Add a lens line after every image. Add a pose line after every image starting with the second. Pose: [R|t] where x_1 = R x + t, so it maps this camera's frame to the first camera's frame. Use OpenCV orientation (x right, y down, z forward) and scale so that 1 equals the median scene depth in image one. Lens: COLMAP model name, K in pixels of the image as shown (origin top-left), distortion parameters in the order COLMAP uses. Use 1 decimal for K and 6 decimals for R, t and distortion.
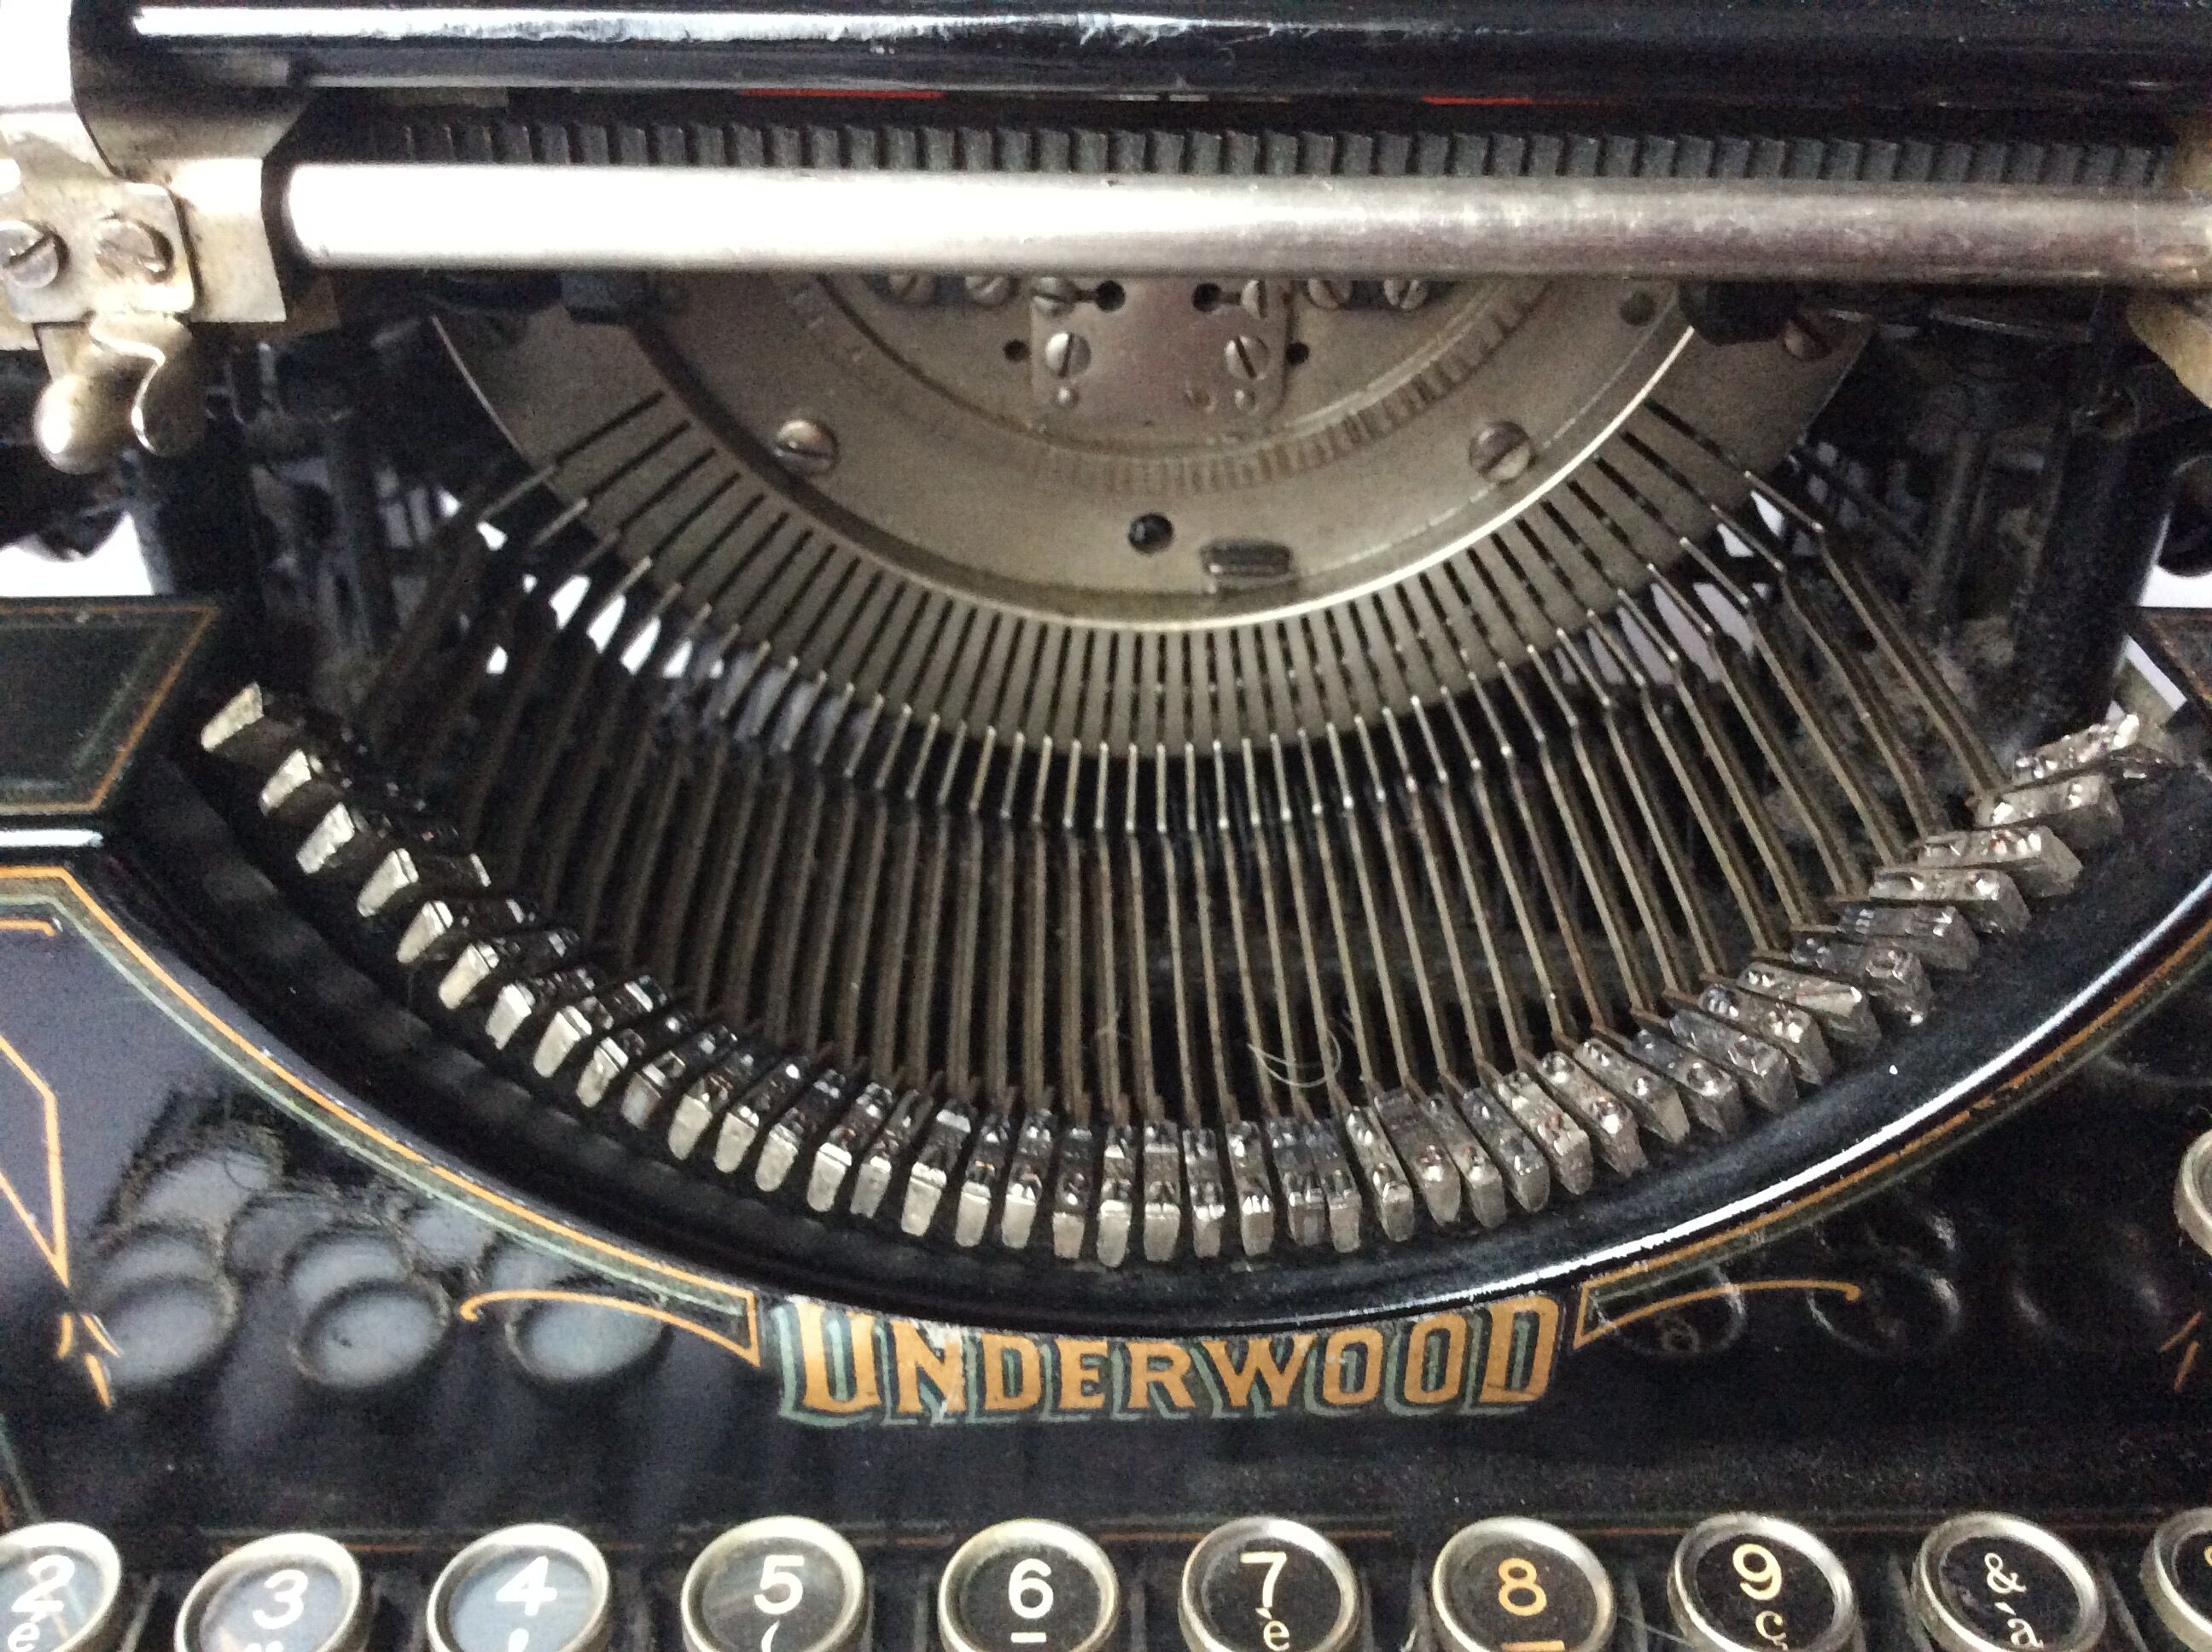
lens RADIAL K [[2083.0, 0, 1139.7], [0, 2083.0, 830.1], [0, 0, 1]] dist [-0.016898, 0.000000]
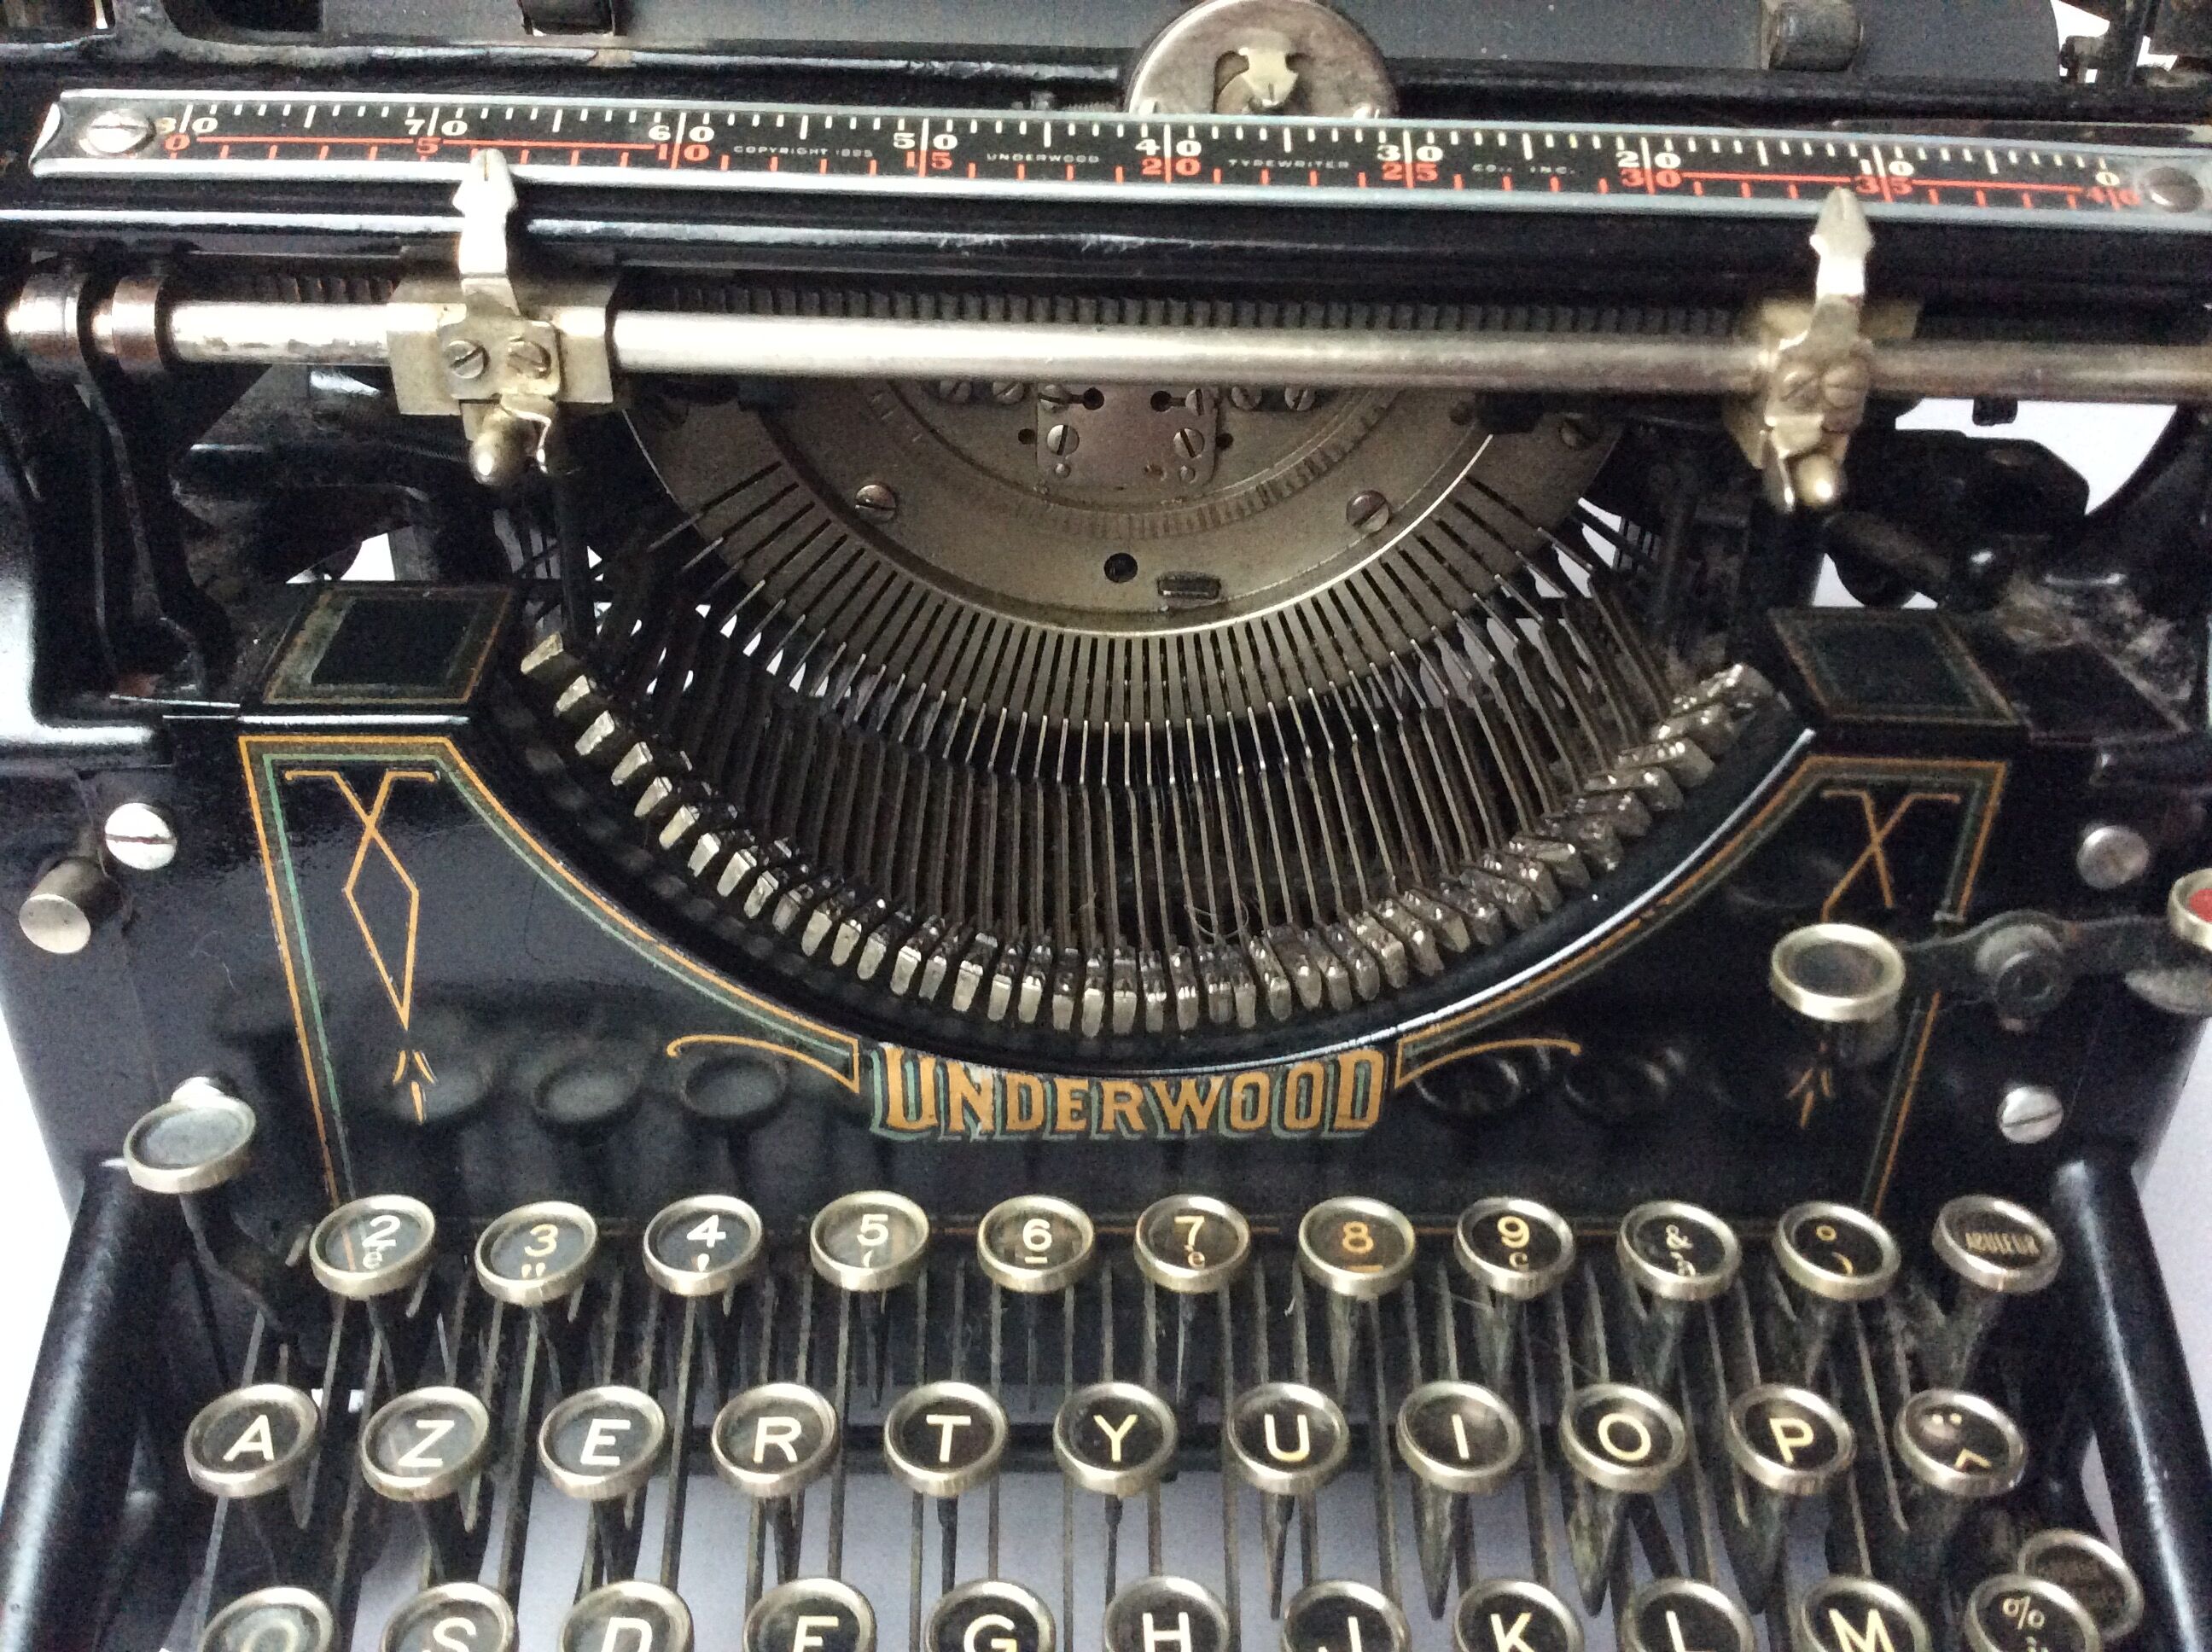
lens RADIAL K [[2083.0, 0, 1157.5], [0, 2083.0, 871.7], [0, 0, 1]] dist [-0.016898, 0.000000]
pose [[0.999685, 0.008114, 0.023766, -0.002315], [-0.007320, 0.999418, -0.033314, 0.144290], [-0.024022, 0.033130, 0.999162, -0.525551]]
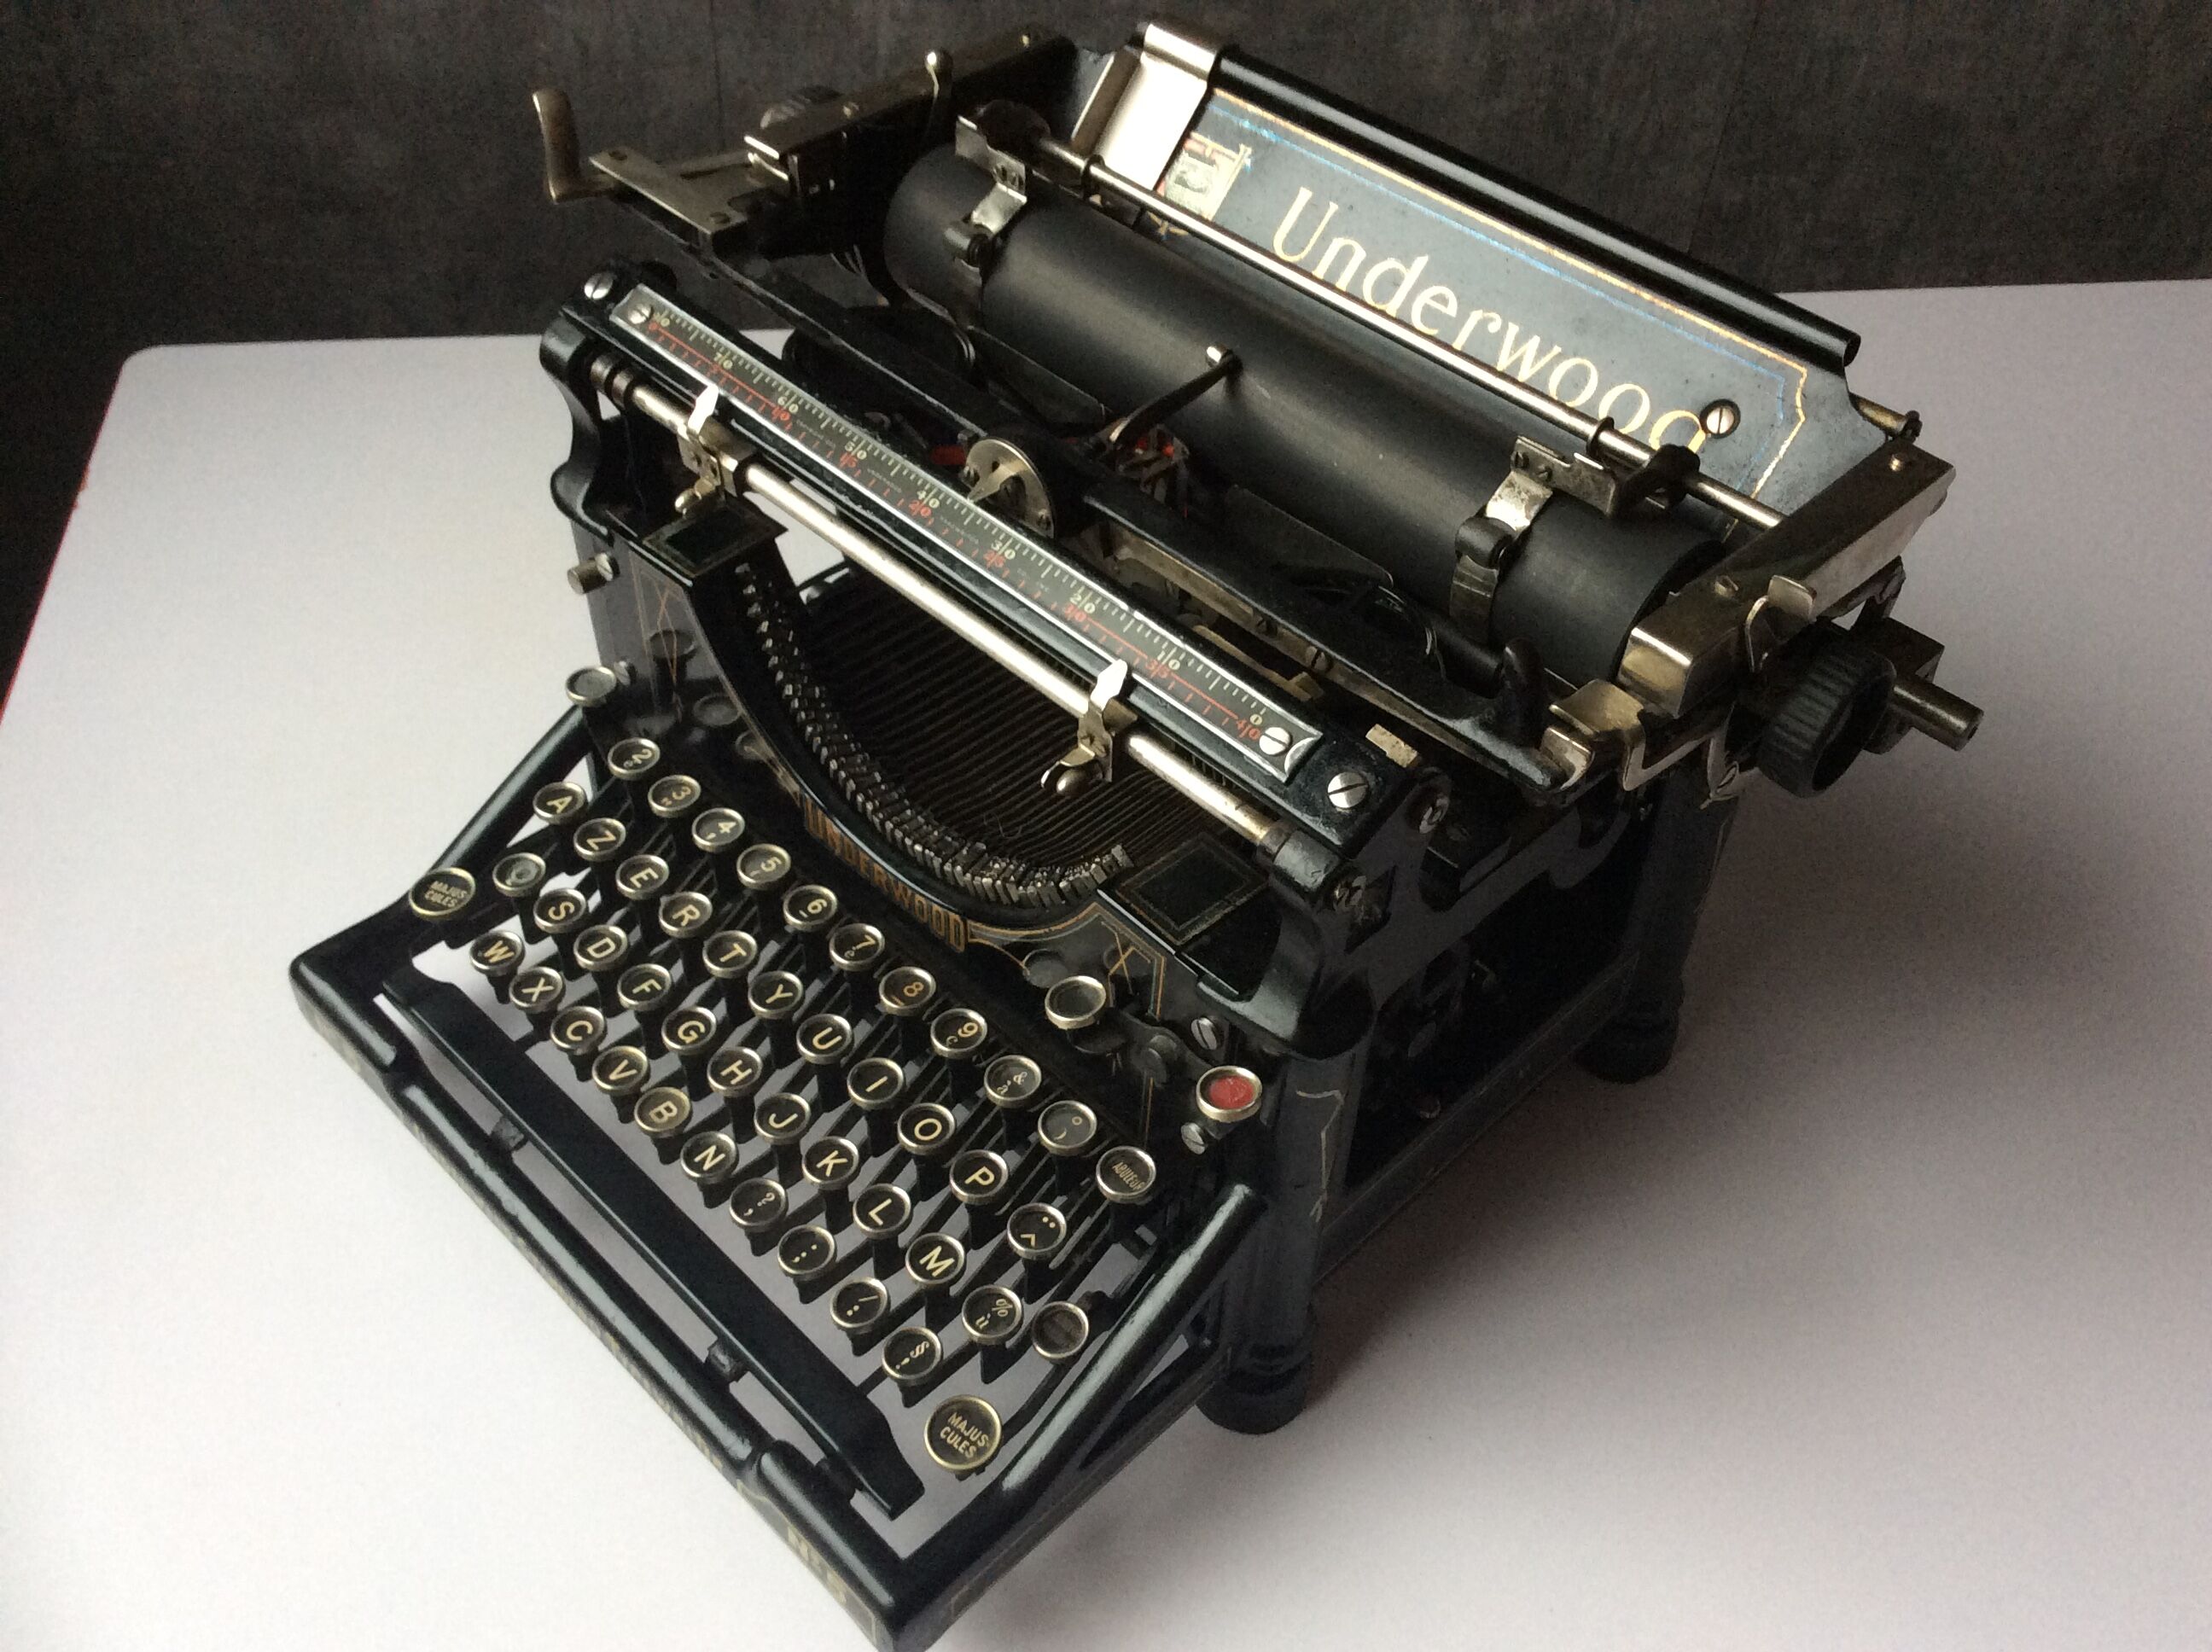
lens RADIAL K [[2083.0, 0, 1098.8], [0, 2083.0, 842.6], [0, 0, 1]] dist [-0.016898, 0.000000]
pose [[0.681237, 0.521473, -0.513792, 1.862661], [-0.417608, 0.853266, 0.312316, -0.920189], [0.601266, 0.001802, 0.799047, -1.352185]]
